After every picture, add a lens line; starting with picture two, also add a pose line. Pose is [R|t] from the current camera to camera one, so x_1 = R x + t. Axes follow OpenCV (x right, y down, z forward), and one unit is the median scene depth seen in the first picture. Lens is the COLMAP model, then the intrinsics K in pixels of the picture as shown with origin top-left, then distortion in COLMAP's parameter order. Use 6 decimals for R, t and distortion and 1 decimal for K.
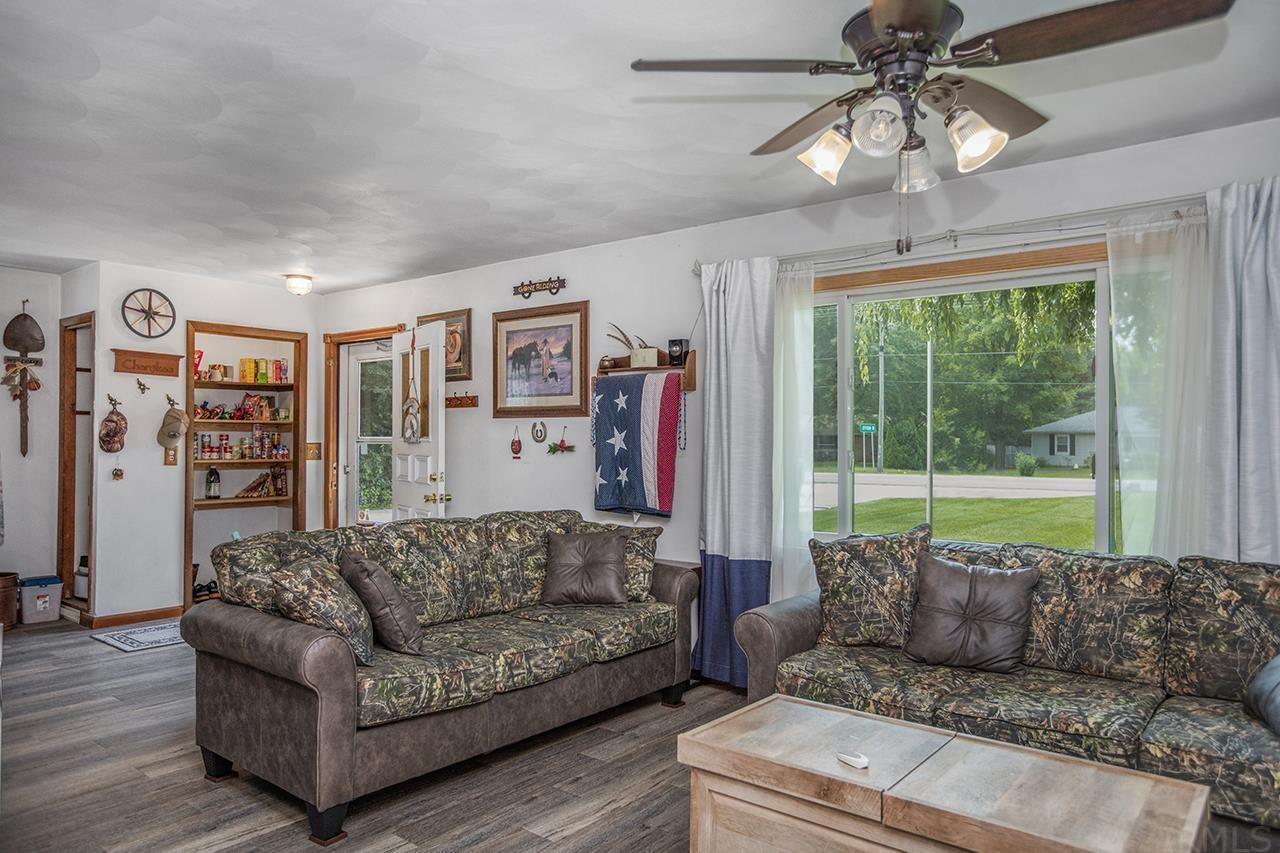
lens RADIAL K [[864.6, 0, 634.5], [0, 864.6, 425.0], [0, 0, 1]] dist [-0.032815, 0.017178]
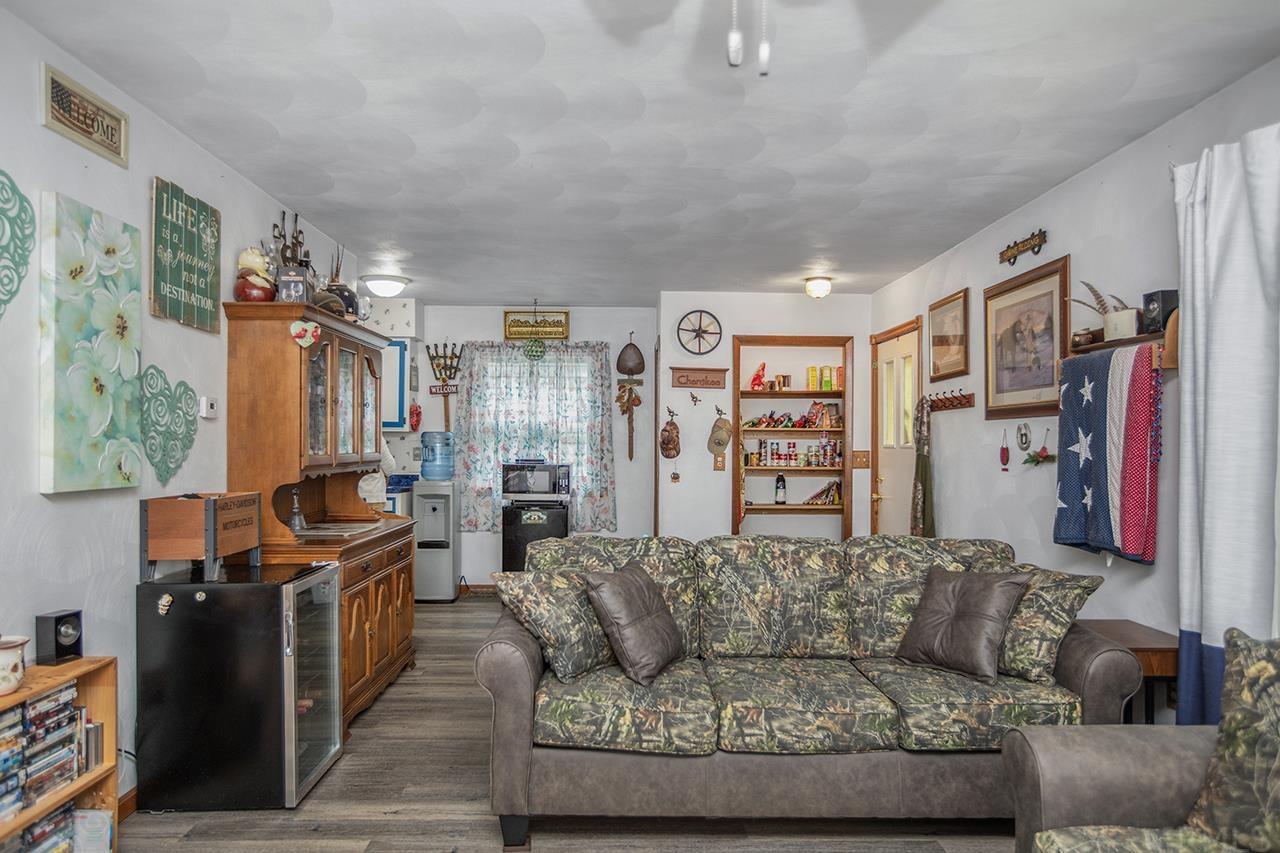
lens RADIAL K [[864.6, 0, 635.9], [0, 864.6, 439.4], [0, 0, 1]] dist [-0.032815, 0.017178]
pose [[0.631668, -0.006916, -0.775208, 0.299342], [0.011381, 0.999935, 0.000353, 0.007196], [0.775156, -0.009045, 0.631705, 0.285964]]
